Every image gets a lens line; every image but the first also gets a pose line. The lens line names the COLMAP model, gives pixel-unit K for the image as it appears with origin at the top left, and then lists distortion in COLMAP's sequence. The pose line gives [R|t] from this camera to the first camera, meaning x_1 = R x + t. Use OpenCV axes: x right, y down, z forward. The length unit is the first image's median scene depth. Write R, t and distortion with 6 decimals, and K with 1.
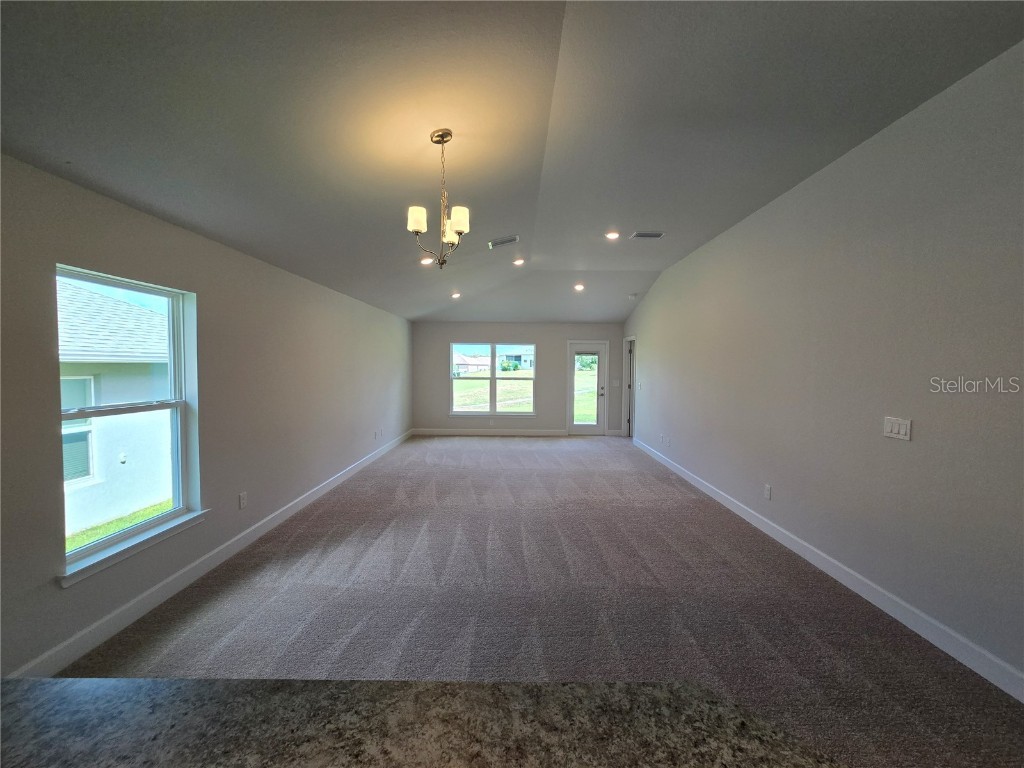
lens RADIAL K [[420.1, 0, 515.1], [0, 420.1, 379.9], [0, 0, 1]] dist [-0.001229, 0.002278]
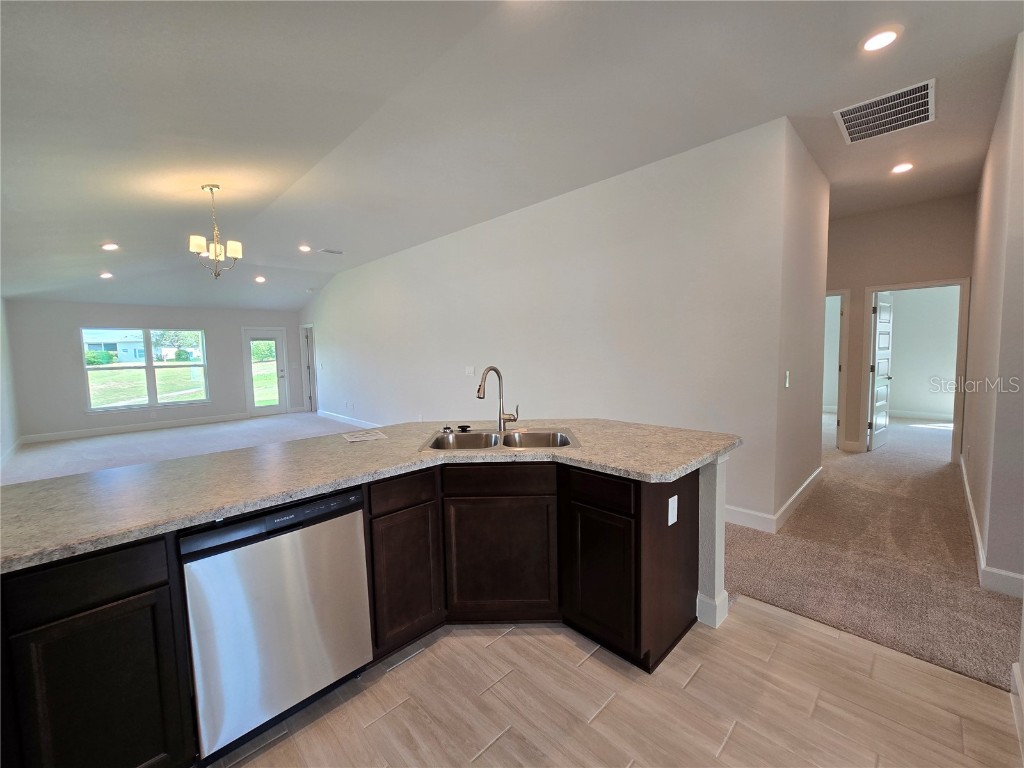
lens RADIAL K [[420.1, 0, 515.1], [0, 420.1, 379.9], [0, 0, 1]] dist [-0.001229, 0.002278]
pose [[0.707418, -0.074885, 0.702818, -0.135115], [0.051046, 0.997188, 0.054869, 0.014711], [-0.704950, -0.002939, 0.709251, -0.208915]]
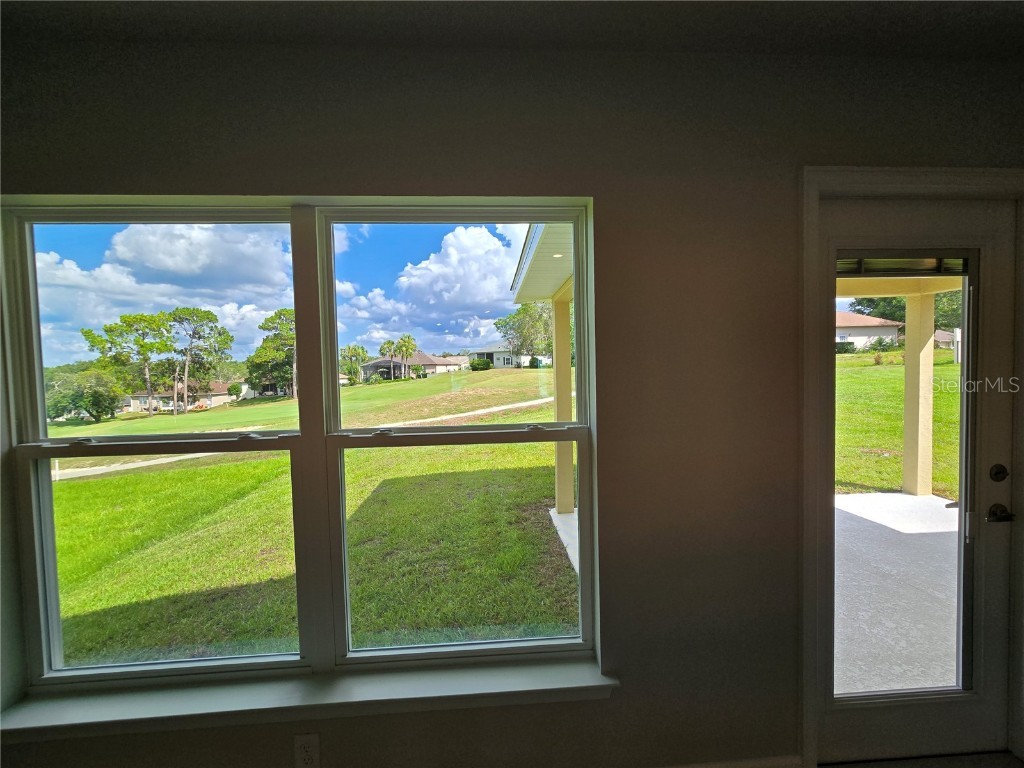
lens RADIAL K [[420.1, 0, 515.1], [0, 420.1, 379.9], [0, 0, 1]] dist [-0.001229, 0.002278]
pose [[0.997454, -0.030361, 0.064520, 0.007890], [0.030129, 0.999536, 0.004560, -0.023321], [-0.064629, -0.002604, 0.997906, 0.851221]]
